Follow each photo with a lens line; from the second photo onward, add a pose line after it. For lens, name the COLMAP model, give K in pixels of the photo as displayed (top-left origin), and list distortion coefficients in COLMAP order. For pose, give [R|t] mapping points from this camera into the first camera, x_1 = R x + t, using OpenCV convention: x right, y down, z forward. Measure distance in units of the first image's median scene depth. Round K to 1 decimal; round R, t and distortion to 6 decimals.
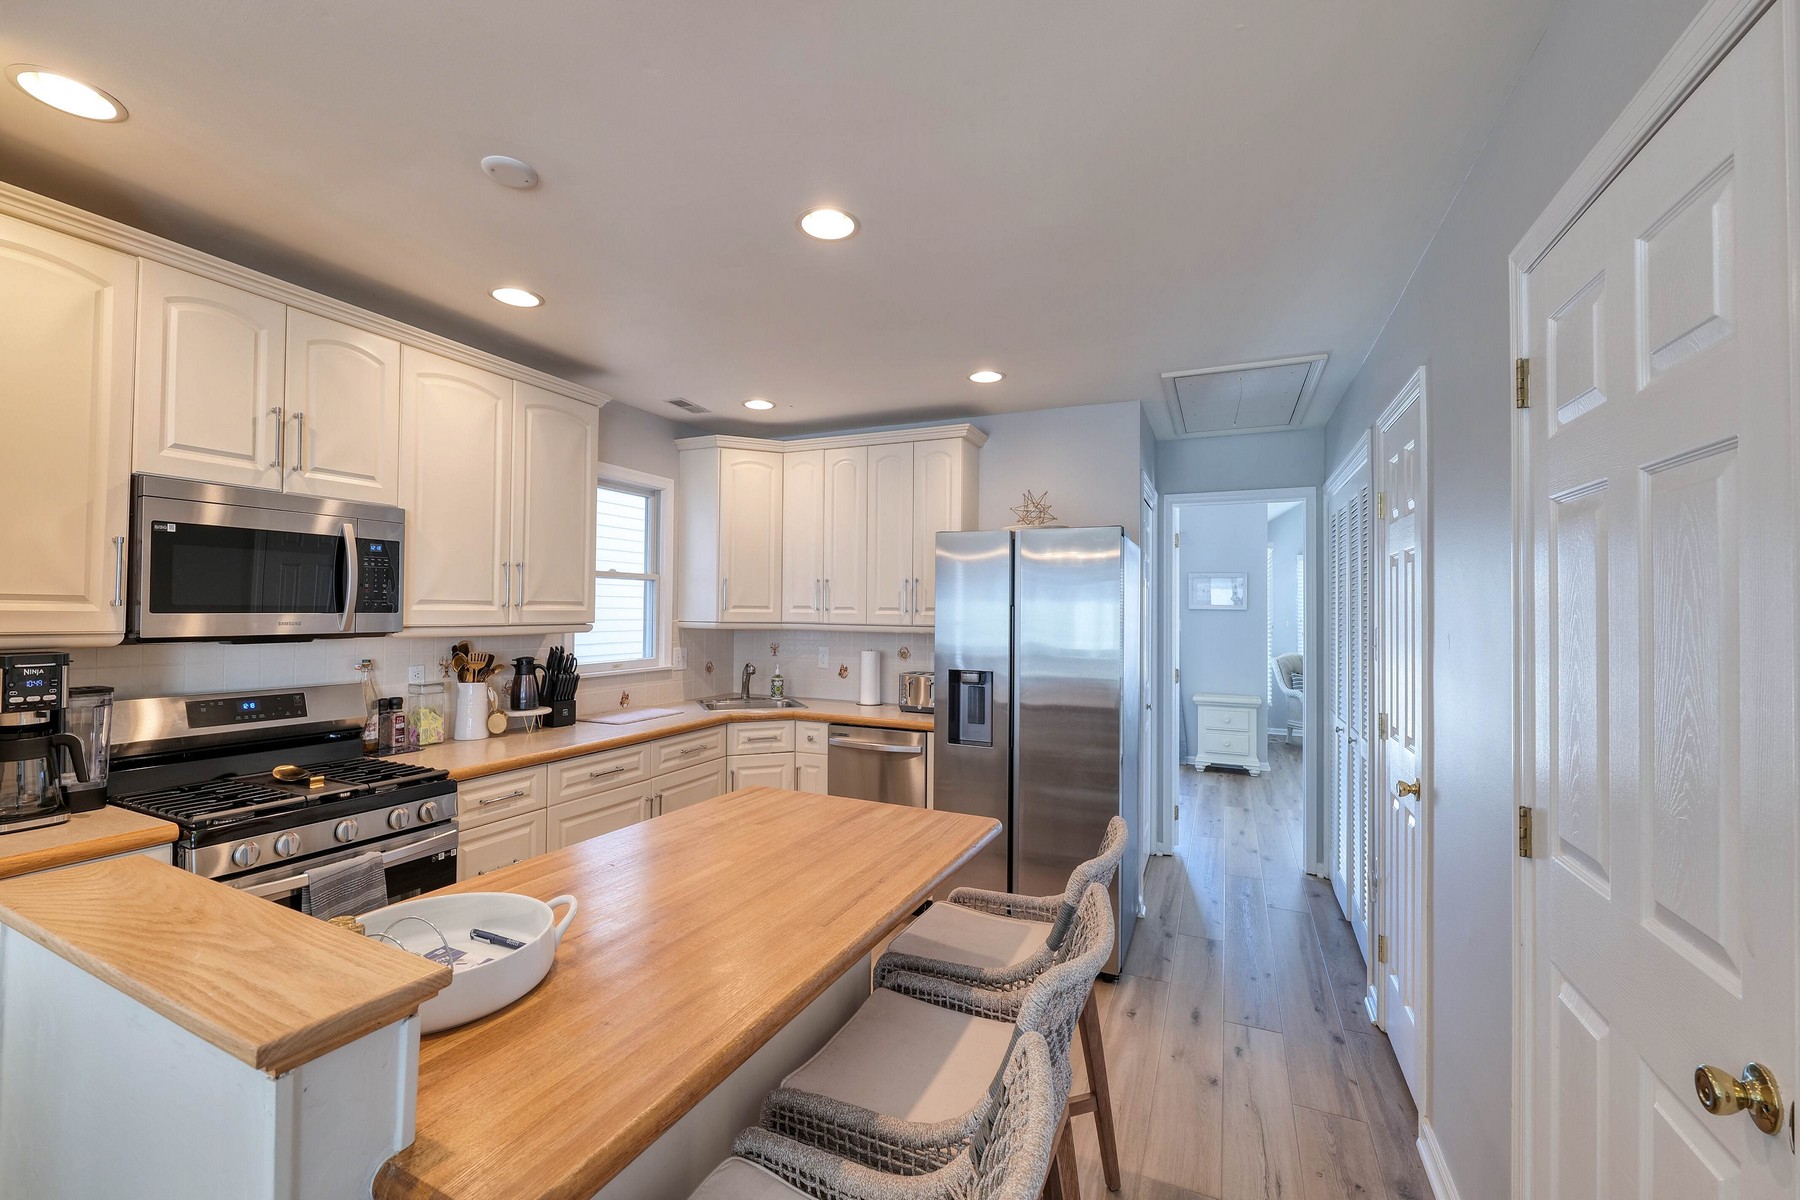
lens RADIAL K [[730.2, 0, 898.7], [0, 730.2, 599.0], [0, 0, 1]] dist [-0.012671, 0.000688]
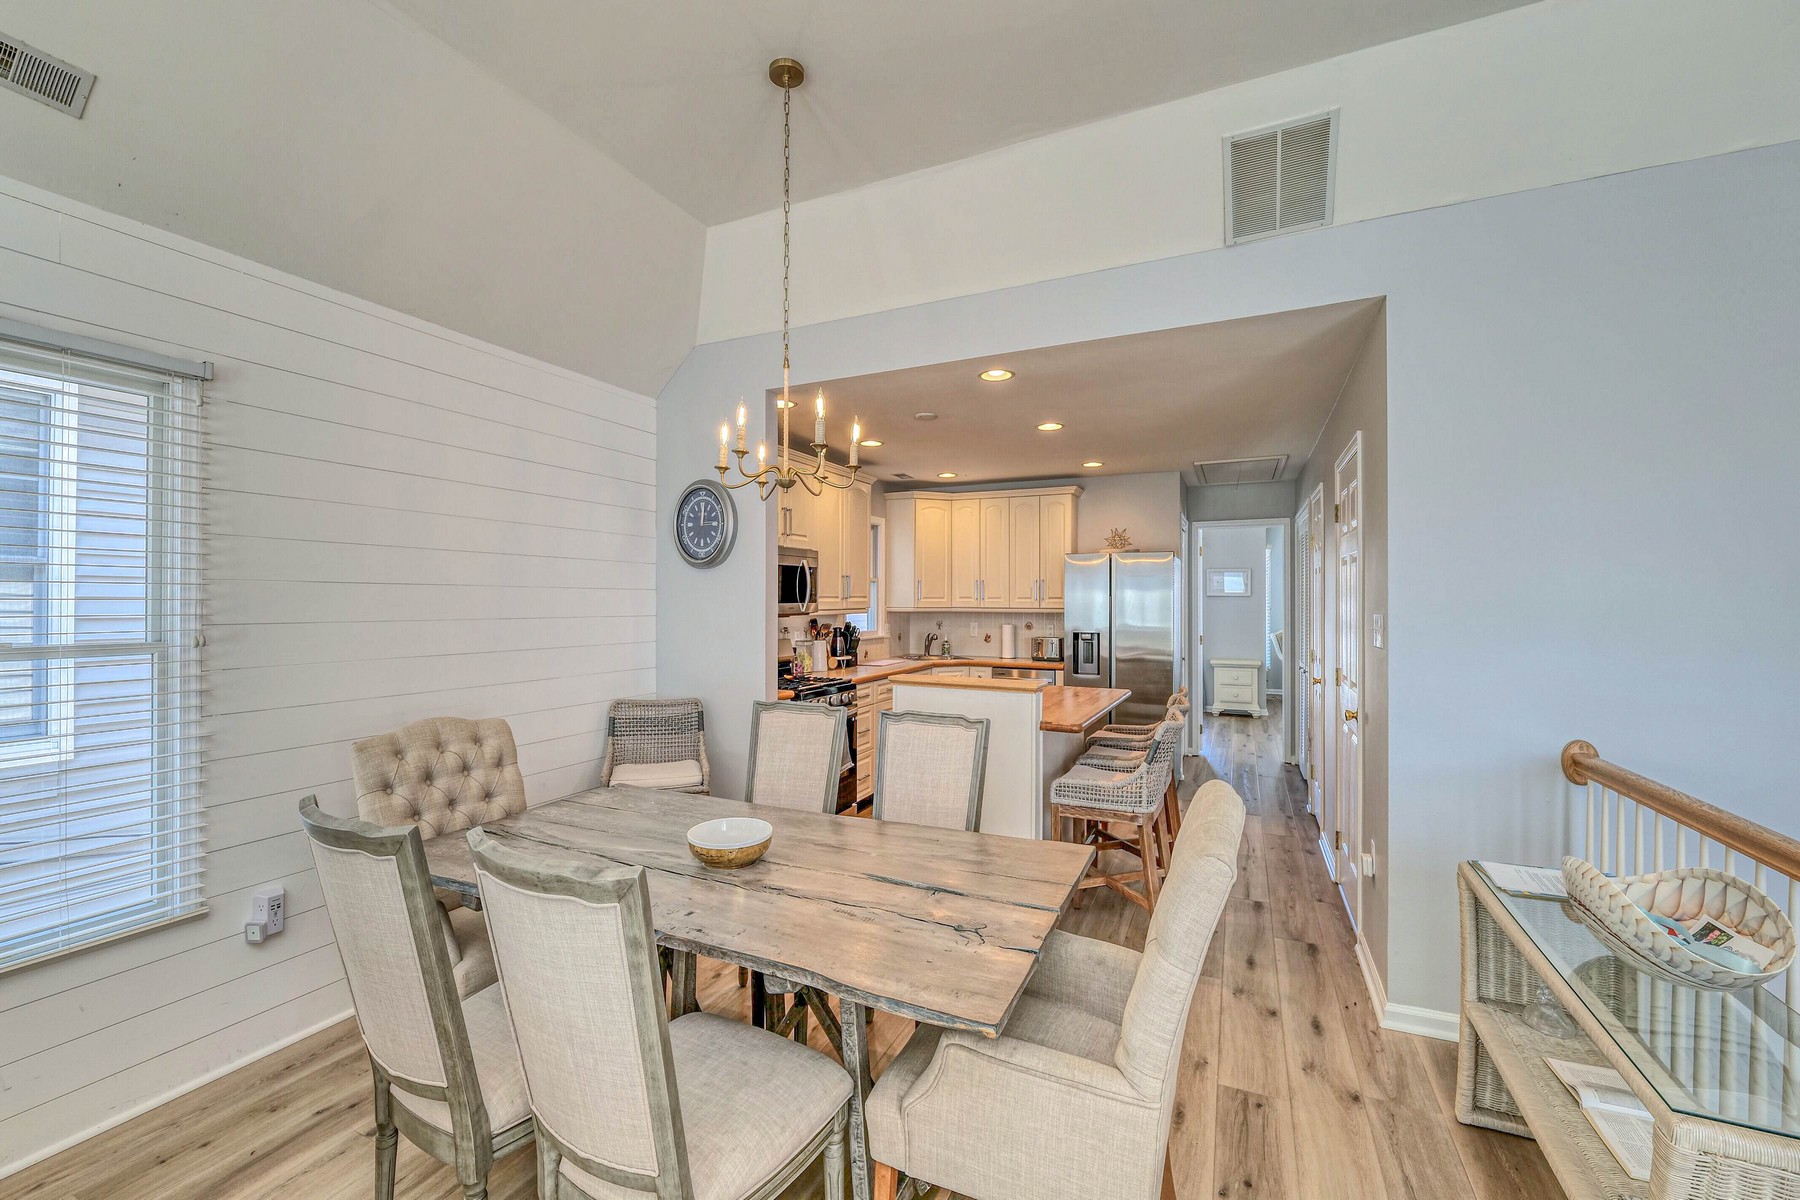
lens RADIAL K [[730.2, 0, 897.2], [0, 730.2, 599.9], [0, 0, 1]] dist [-0.012671, 0.000688]
pose [[0.999794, -0.009361, -0.018034, -0.256692], [0.009648, 0.999827, 0.015916, -0.011174], [0.017881, -0.016086, 0.999711, -0.607435]]
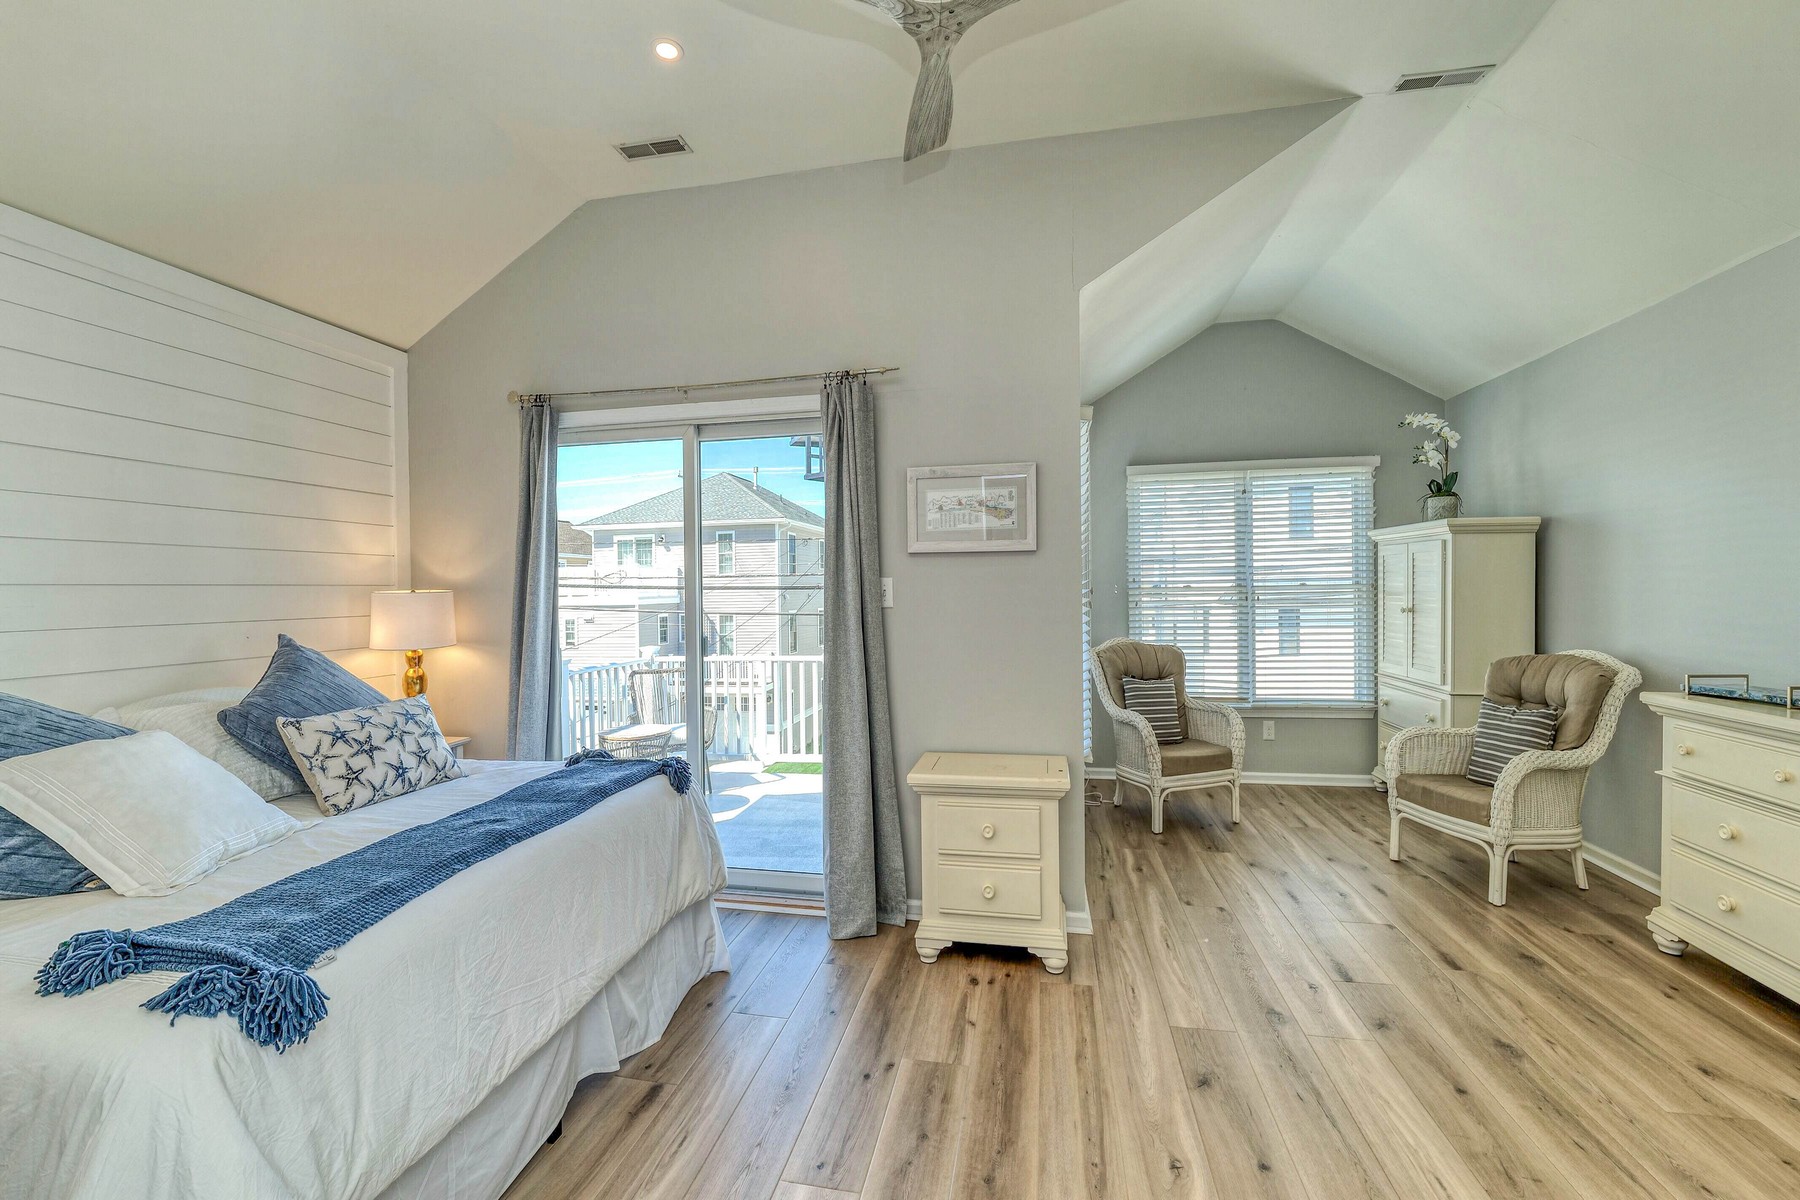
lens RADIAL K [[730.2, 0, 898.1], [0, 730.2, 592.1], [0, 0, 1]] dist [-0.012671, 0.000688]
pose [[0.974314, -0.021947, 0.224121, 0.522802], [0.017074, 0.999574, 0.023660, 0.047504], [-0.224545, -0.019226, 0.974274, 1.037472]]
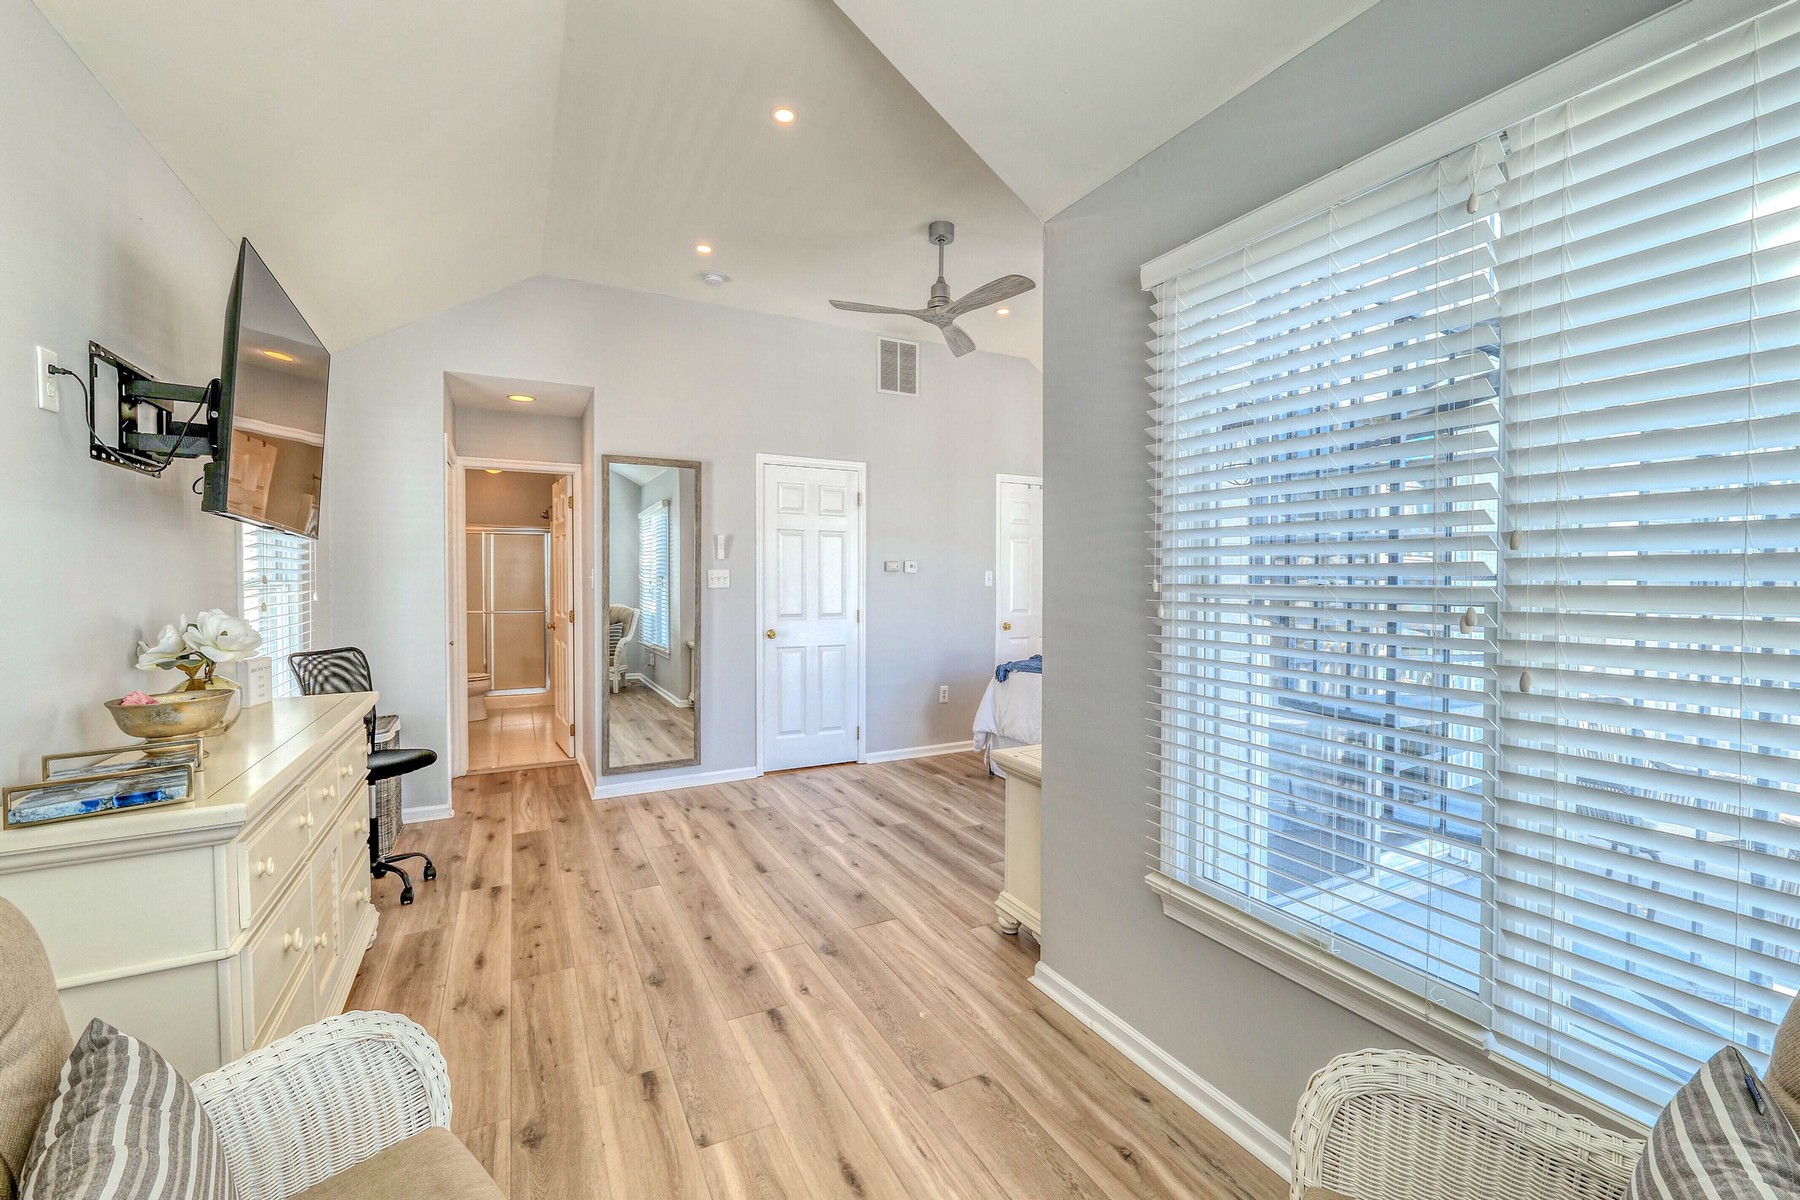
lens RADIAL K [[730.2, 0, 901.7], [0, 730.2, 592.4], [0, 0, 1]] dist [-0.012671, 0.000688]
pose [[-0.610945, 0.010543, -0.791603, 1.442522], [0.007597, 0.999943, 0.007454, 0.066721], [0.791637, -0.001459, -0.610990, 2.006399]]
